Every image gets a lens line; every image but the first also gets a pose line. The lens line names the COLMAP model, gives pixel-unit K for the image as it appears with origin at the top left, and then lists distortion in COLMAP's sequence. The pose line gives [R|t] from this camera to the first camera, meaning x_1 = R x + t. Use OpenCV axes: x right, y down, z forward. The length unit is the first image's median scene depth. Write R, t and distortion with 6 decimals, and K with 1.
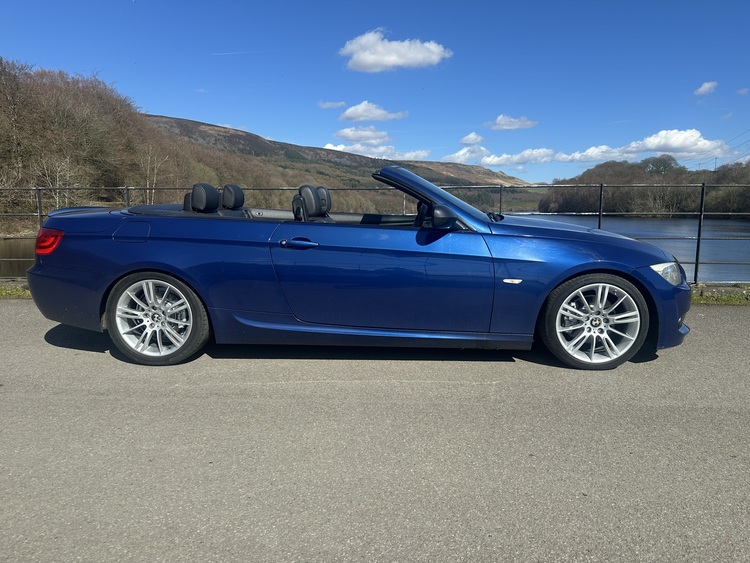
lens RADIAL K [[529.8, 0, 372.4], [0, 529.8, 290.7], [0, 0, 1]] dist [0.043288, -0.066176]
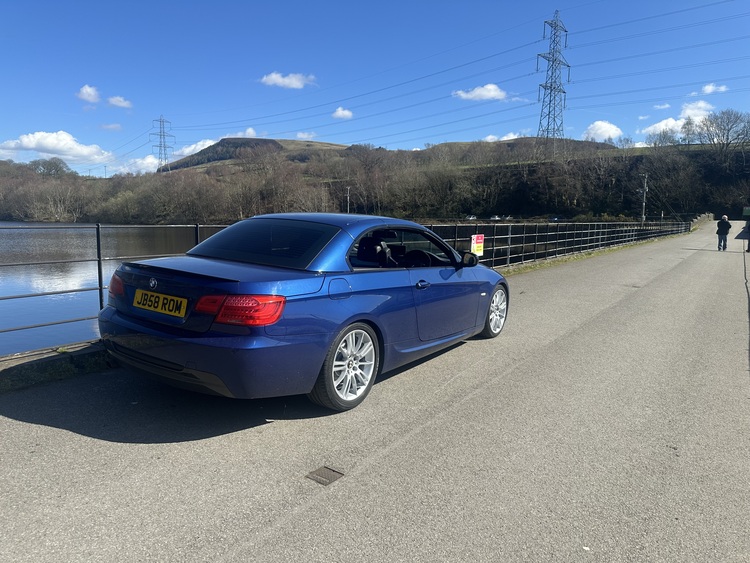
lens RADIAL K [[529.8, 0, 376.4], [0, 529.8, 285.9], [0, 0, 1]] dist [0.043288, -0.066176]
pose [[0.509434, -0.097506, 0.854967, -1.301338], [0.110959, 0.992708, 0.047100, -0.155223], [-0.853326, 0.070872, 0.516539, 0.384217]]
